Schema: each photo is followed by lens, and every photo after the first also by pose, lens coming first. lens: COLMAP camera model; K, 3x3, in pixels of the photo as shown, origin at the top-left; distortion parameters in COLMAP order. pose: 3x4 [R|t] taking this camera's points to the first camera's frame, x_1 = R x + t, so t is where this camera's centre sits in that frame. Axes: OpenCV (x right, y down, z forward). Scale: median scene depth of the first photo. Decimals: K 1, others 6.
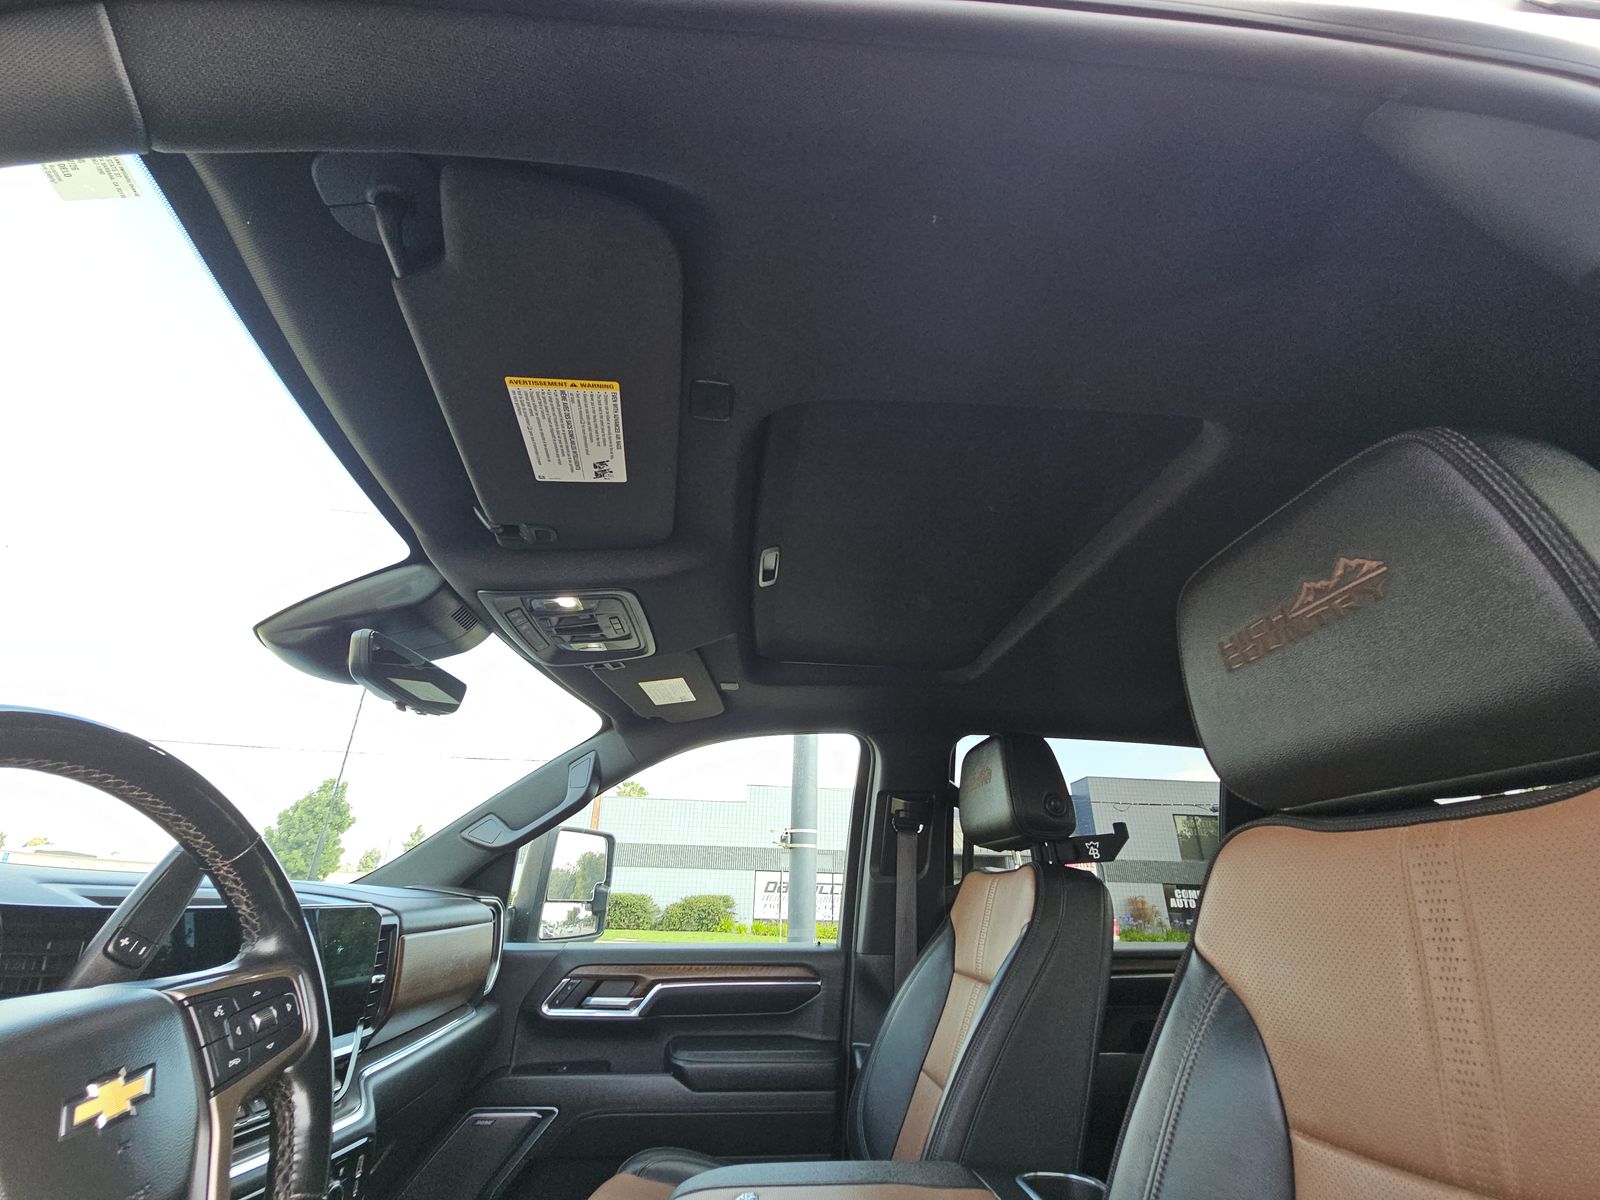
lens RADIAL K [[645.2, 0, 803.8], [0, 645.2, 600.6], [0, 0, 1]] dist [0.005856, -0.008608]
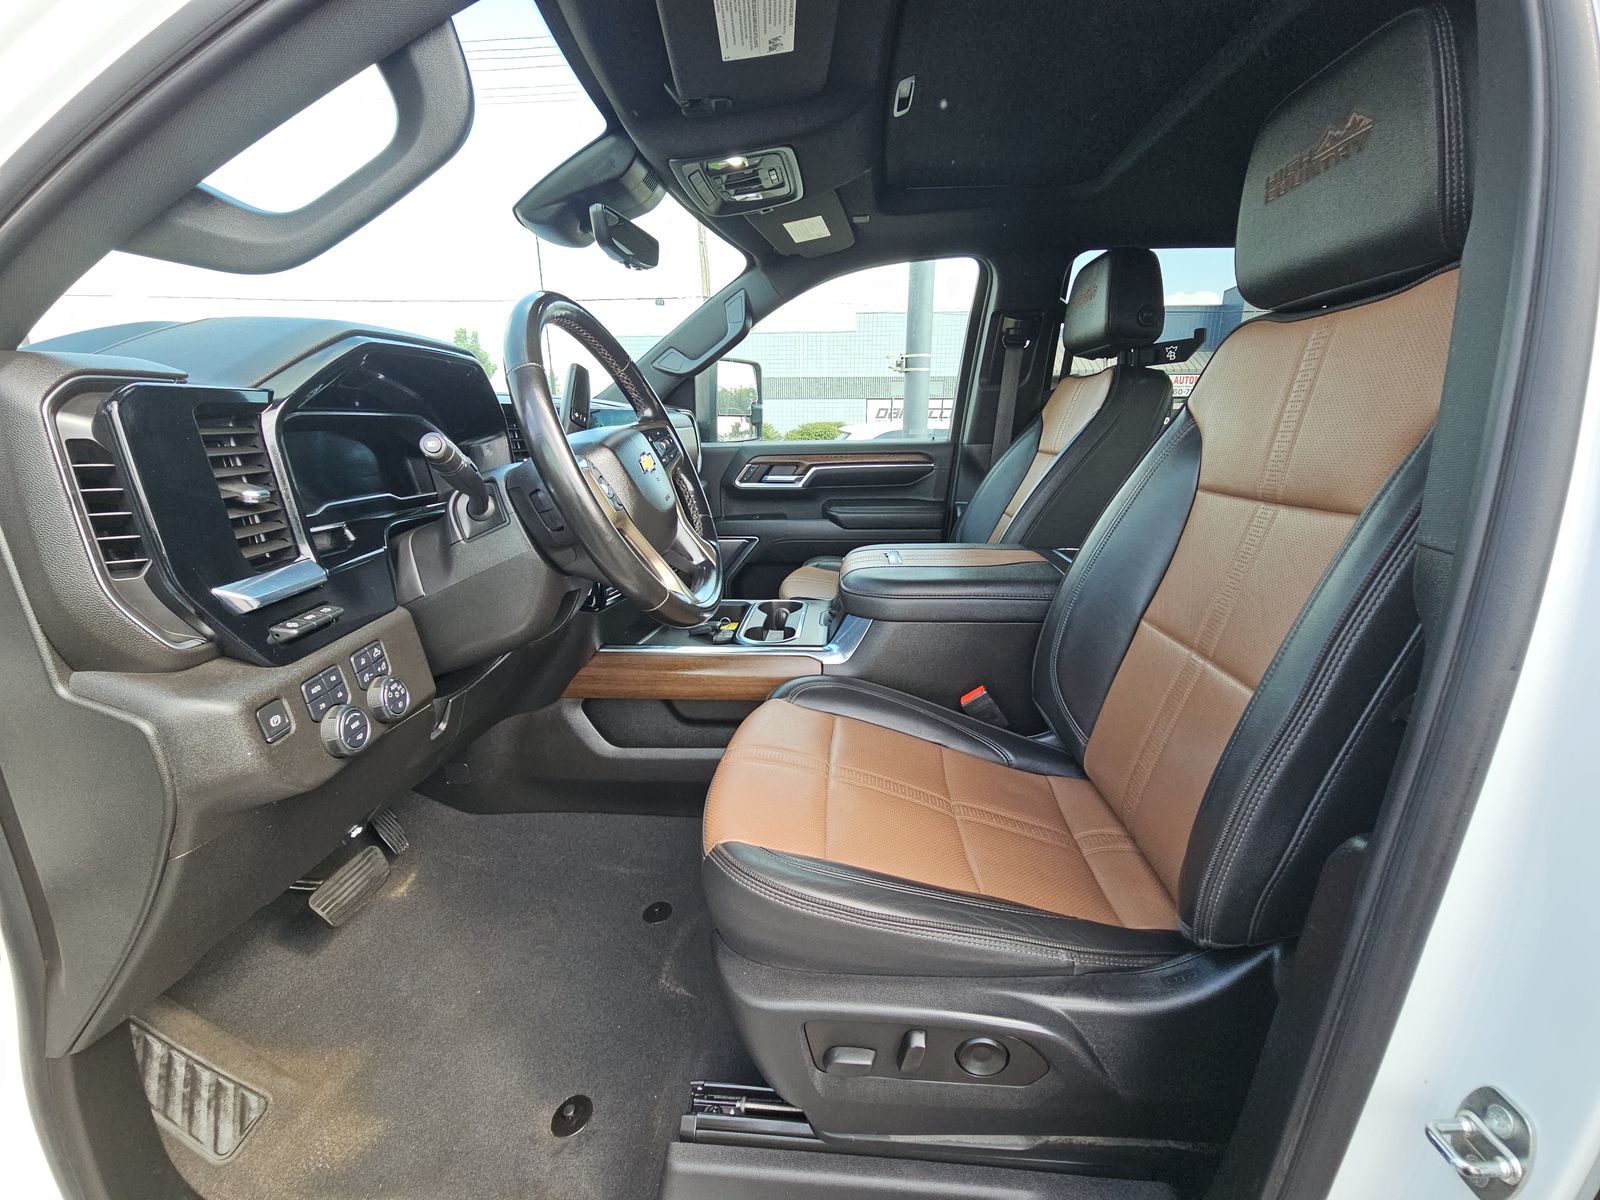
lens RADIAL K [[645.6, 0, 793.2], [0, 645.6, 599.8], [0, 0, 1]] dist [-0.001629, -0.000247]
pose [[0.984048, 0.022949, -0.176415, -0.018622], [0.095456, 0.768694, 0.632453, -0.070113], [0.150123, -0.639205, 0.754242, -0.244078]]
